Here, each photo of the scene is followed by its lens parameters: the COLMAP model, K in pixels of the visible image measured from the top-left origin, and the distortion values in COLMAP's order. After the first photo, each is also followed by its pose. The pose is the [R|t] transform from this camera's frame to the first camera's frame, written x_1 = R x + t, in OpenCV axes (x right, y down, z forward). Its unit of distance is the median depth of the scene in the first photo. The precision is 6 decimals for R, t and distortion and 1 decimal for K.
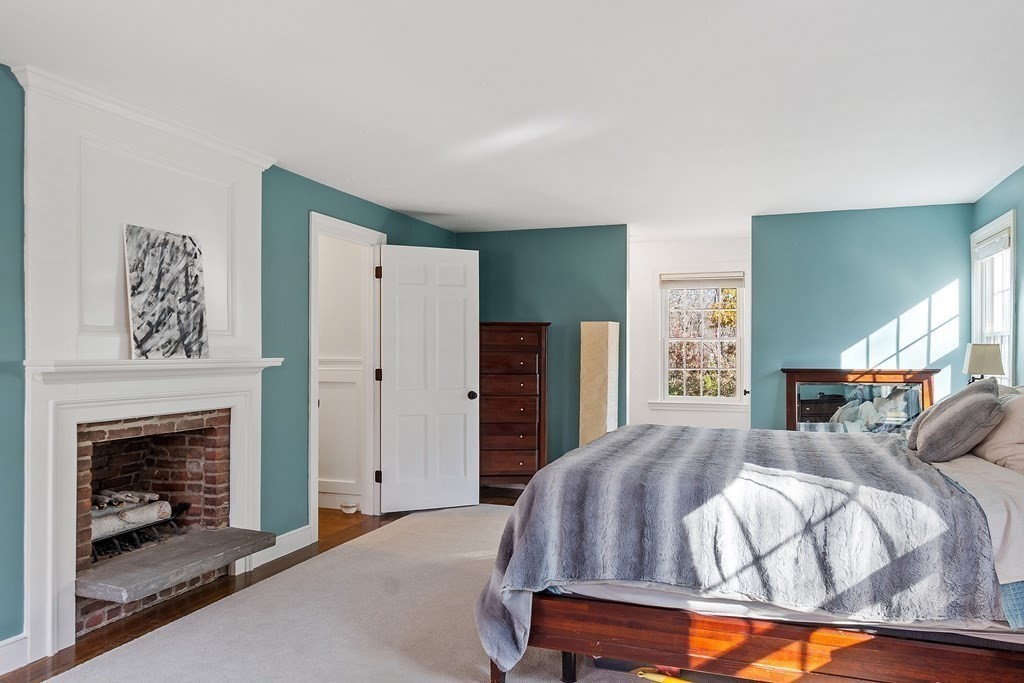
lens RADIAL K [[727.9, 0, 512.7], [0, 727.9, 362.1], [0, 0, 1]] dist [-0.003501, 0.002716]
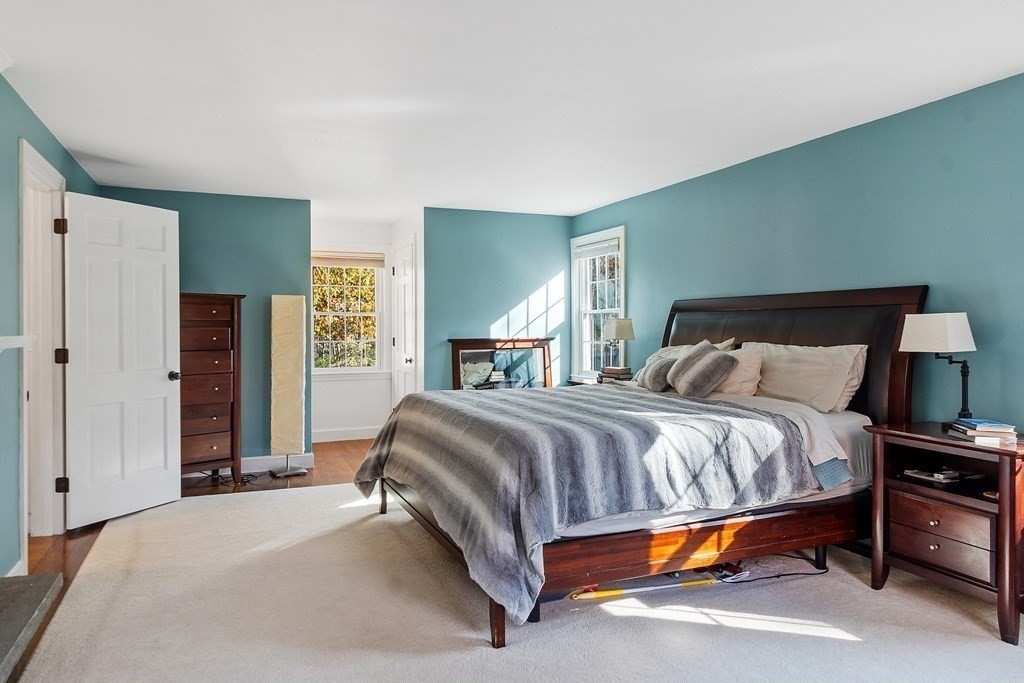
lens RADIAL K [[674.4, 0, 512.0], [0, 674.4, 341.5], [0, 0, 1]] dist [-0.001581, -0.001267]
pose [[0.737597, -0.020911, 0.674918, -0.377450], [0.015012, 0.999781, 0.014570, -0.002023], [-0.675075, -0.000615, 0.737749, 0.156436]]
